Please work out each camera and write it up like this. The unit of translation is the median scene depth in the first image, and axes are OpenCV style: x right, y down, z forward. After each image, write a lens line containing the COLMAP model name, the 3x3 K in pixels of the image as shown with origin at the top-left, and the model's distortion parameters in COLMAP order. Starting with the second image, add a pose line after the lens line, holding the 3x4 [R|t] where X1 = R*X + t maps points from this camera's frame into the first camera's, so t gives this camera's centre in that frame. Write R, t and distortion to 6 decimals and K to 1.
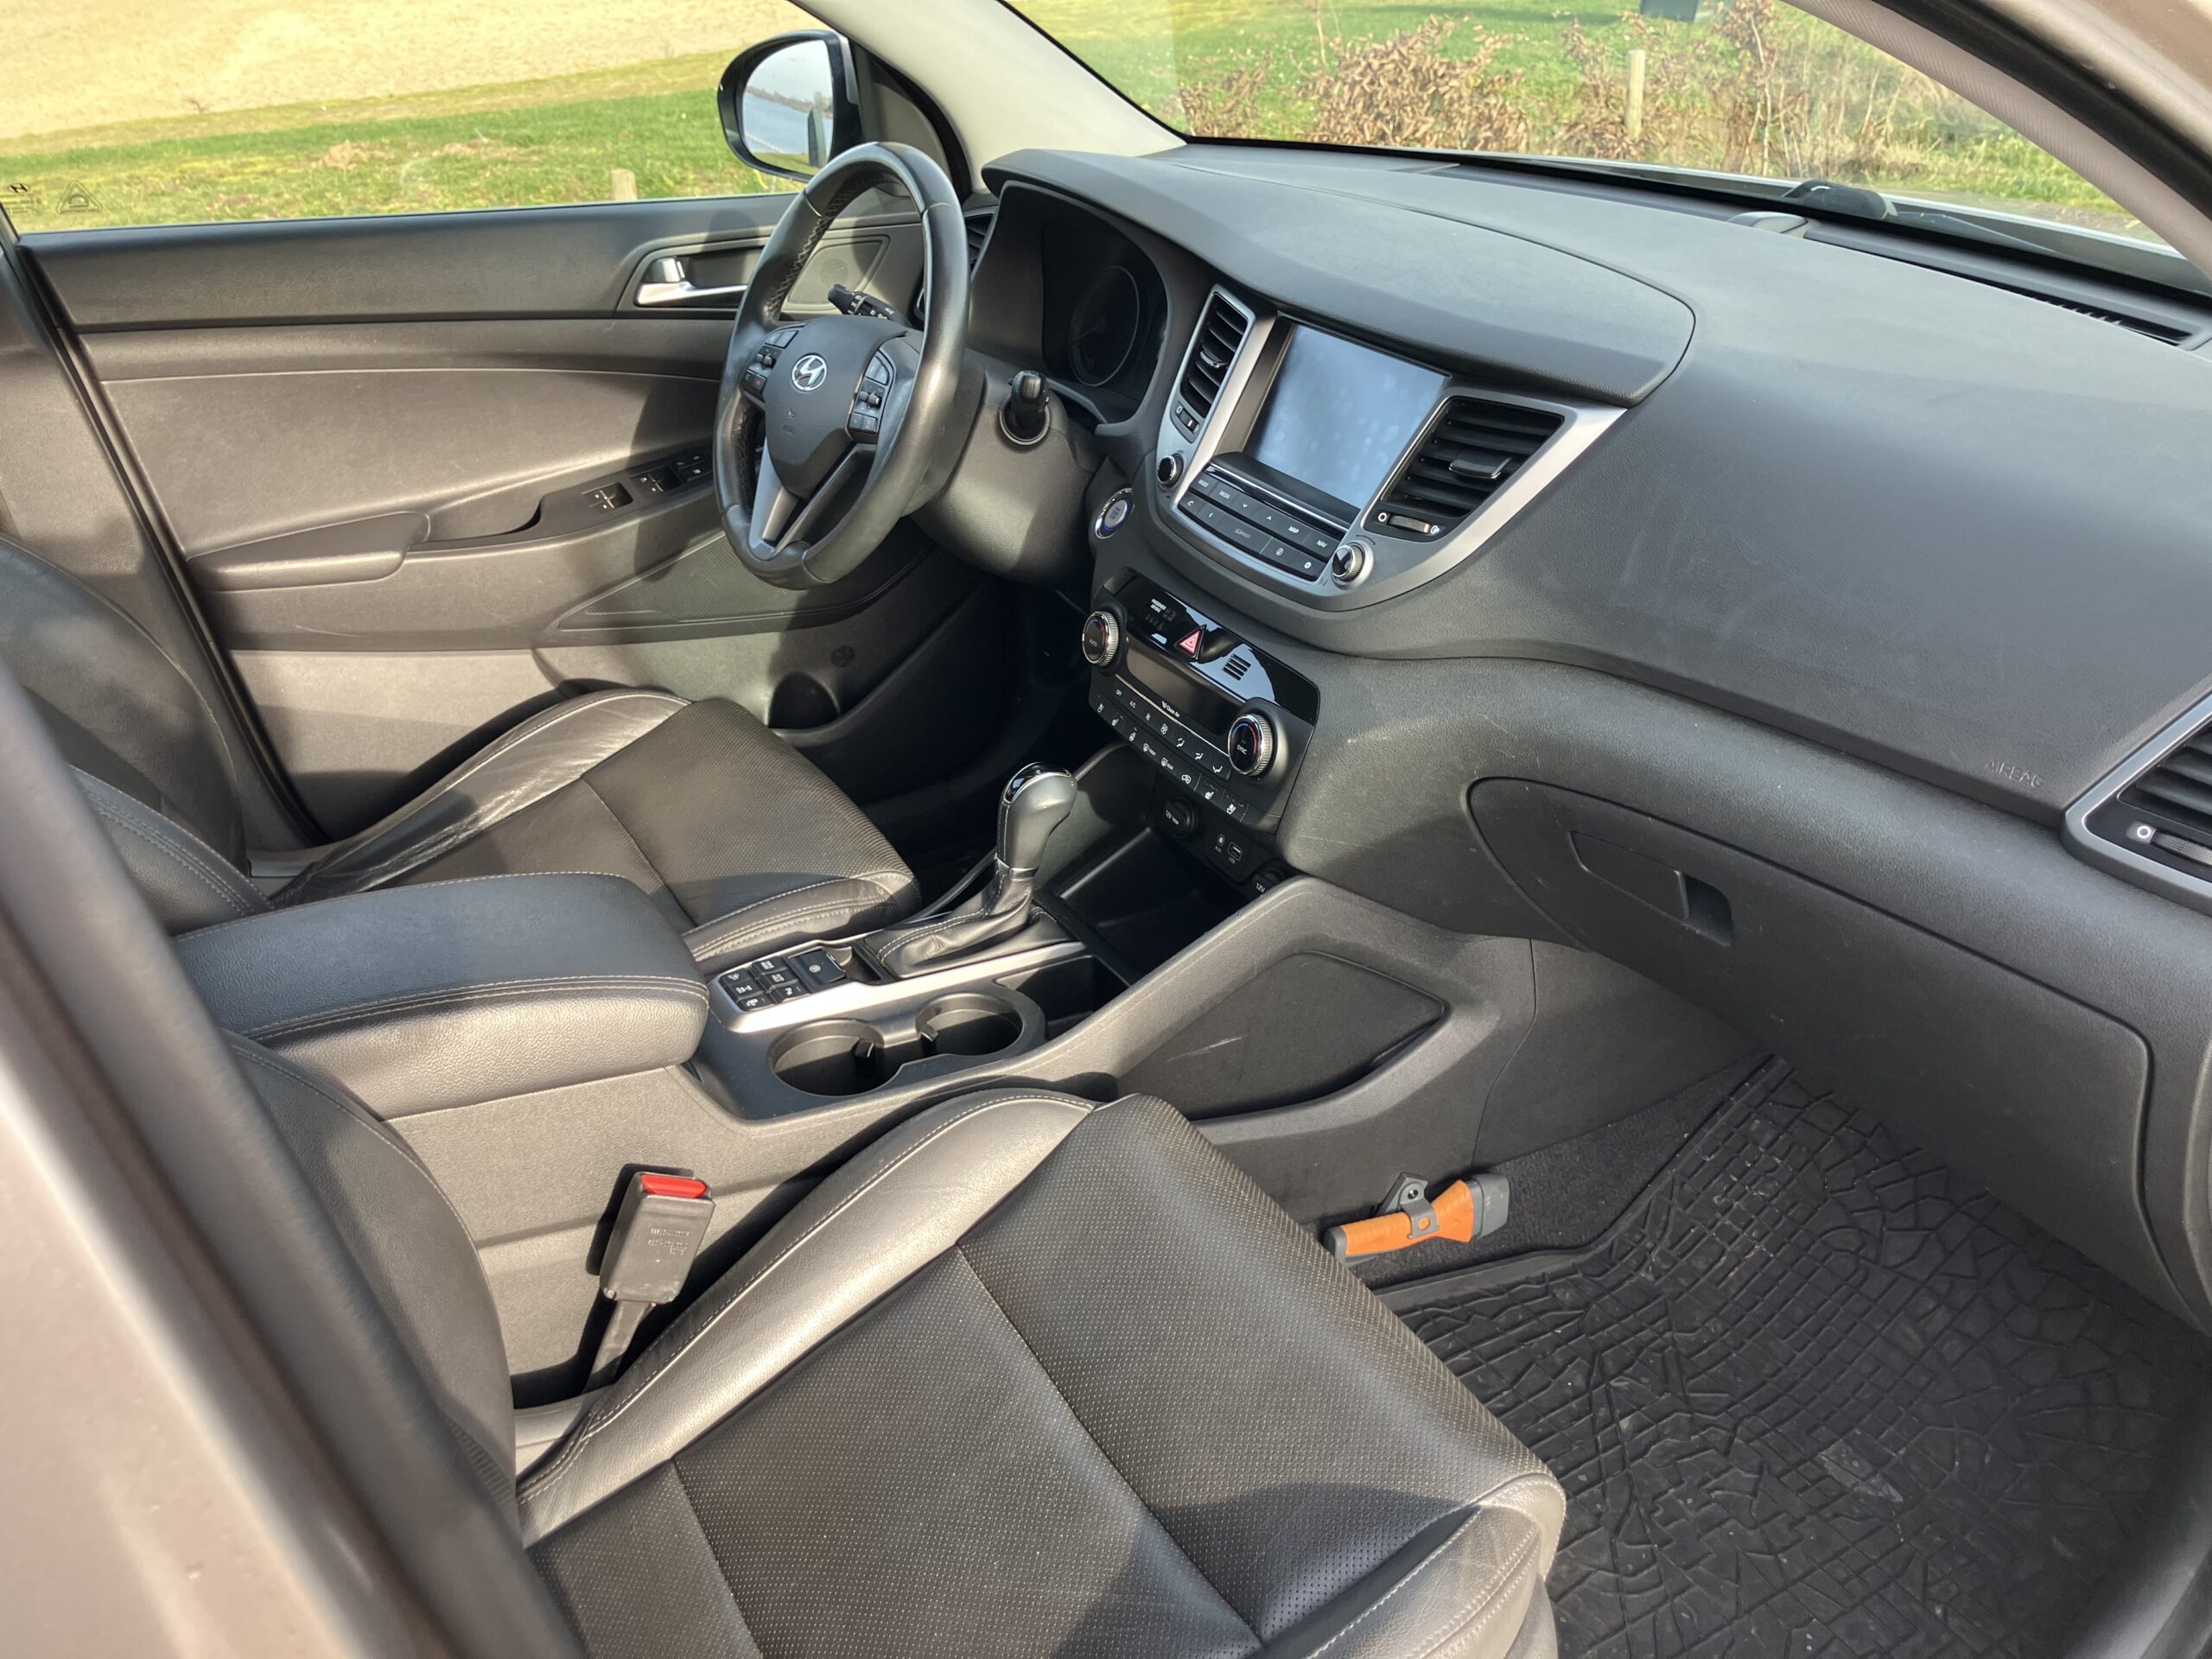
lens RADIAL K [[1827.4, 0, 1092.1], [0, 1827.4, 811.9], [0, 0, 1]] dist [0.007257, 0.008225]
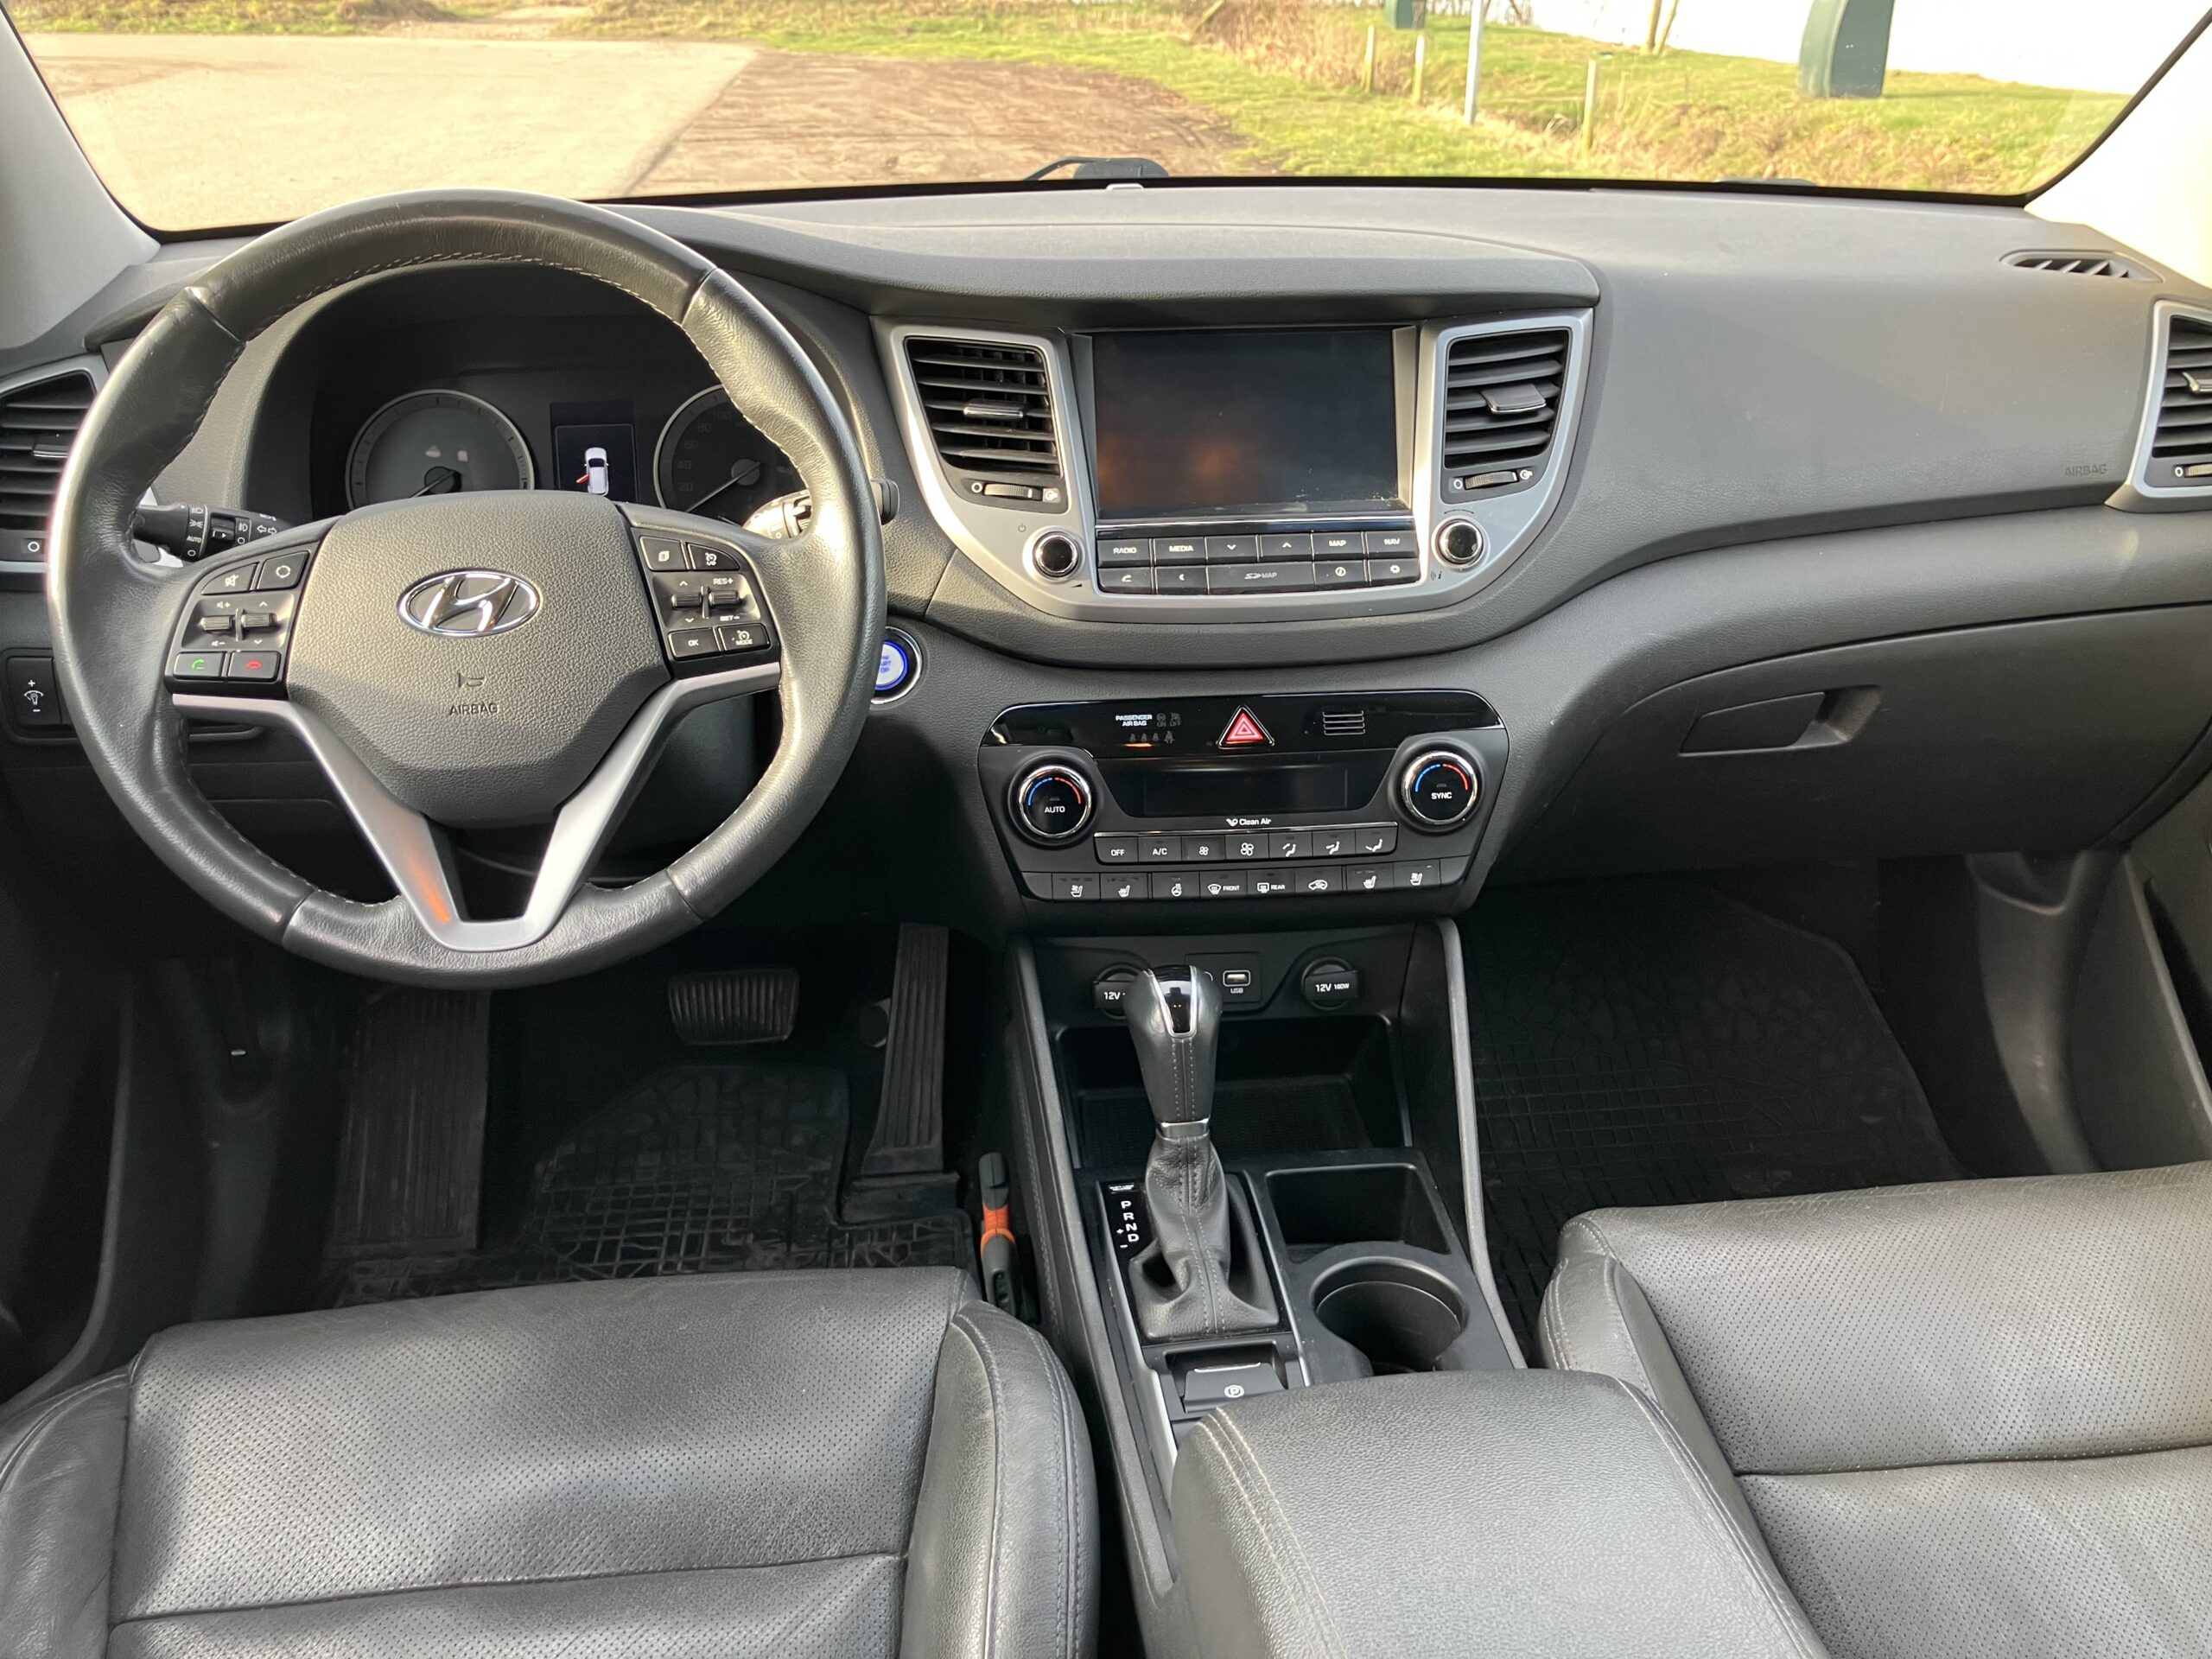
lens RADIAL K [[1827.4, 0, 1092.1], [0, 1827.4, 811.9], [0, 0, 1]] dist [0.007257, 0.008225]
pose [[0.419336, -0.365070, 0.831192, -0.638208], [0.432270, 0.885419, 0.170807, -0.224457], [-0.798311, 0.287674, 0.529097, 0.650434]]
